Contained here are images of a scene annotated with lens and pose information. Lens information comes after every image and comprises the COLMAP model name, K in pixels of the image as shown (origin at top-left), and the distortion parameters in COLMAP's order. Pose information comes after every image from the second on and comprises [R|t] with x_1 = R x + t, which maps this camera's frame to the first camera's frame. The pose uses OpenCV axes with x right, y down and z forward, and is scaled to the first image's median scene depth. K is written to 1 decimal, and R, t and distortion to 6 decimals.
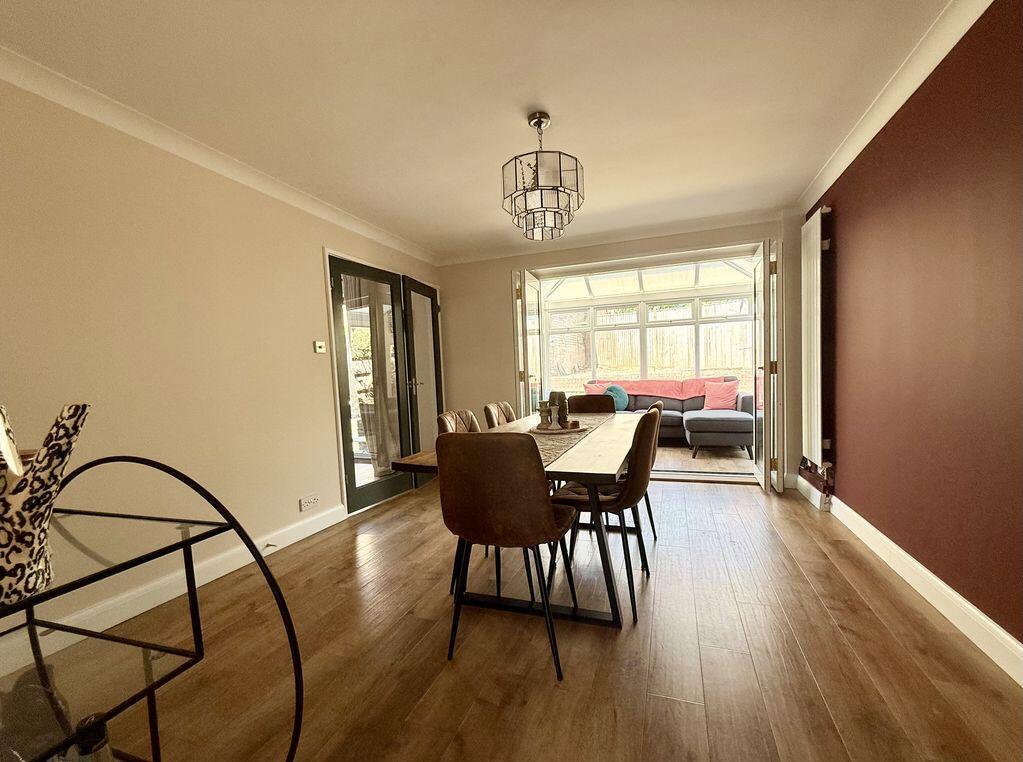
lens RADIAL K [[436.2, 0, 512.7], [0, 436.2, 396.9], [0, 0, 1]] dist [-0.000193, -0.000055]
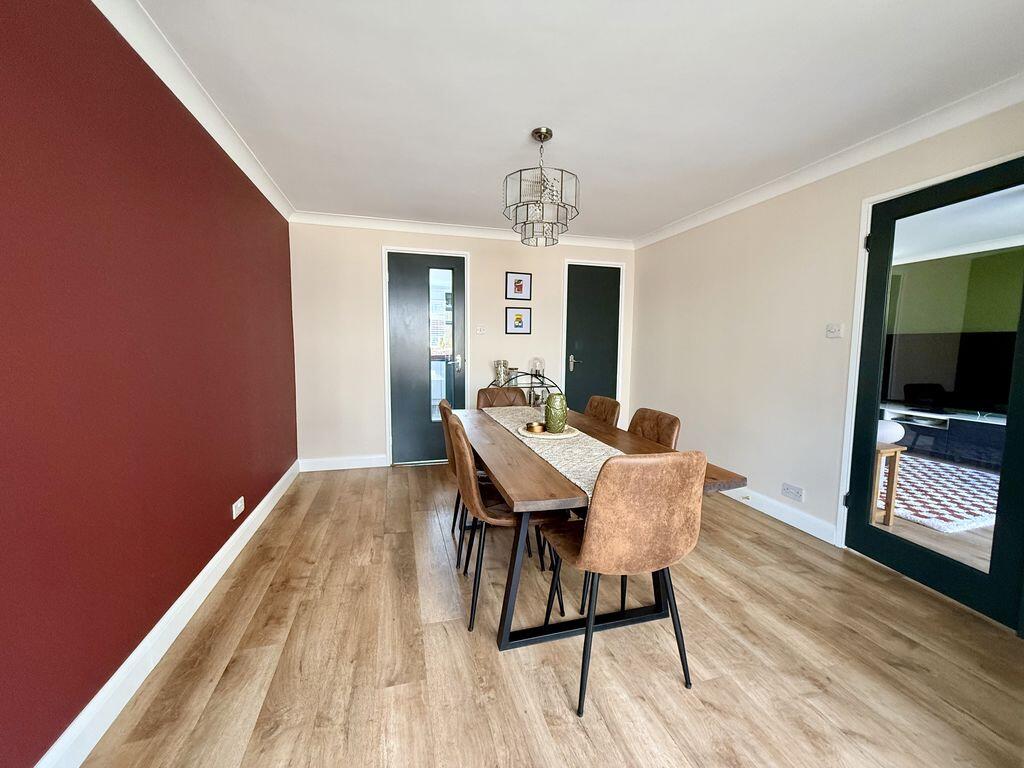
lens RADIAL K [[409.5, 0, 512.0], [0, 409.5, 384.0], [0, 0, 1]] dist [0.000144, 0.000001]
pose [[-0.812481, 0.081432, -0.577272, 0.491141], [-0.013220, 0.987369, 0.157887, -0.117176], [0.582838, 0.135912, -0.801142, 1.202098]]
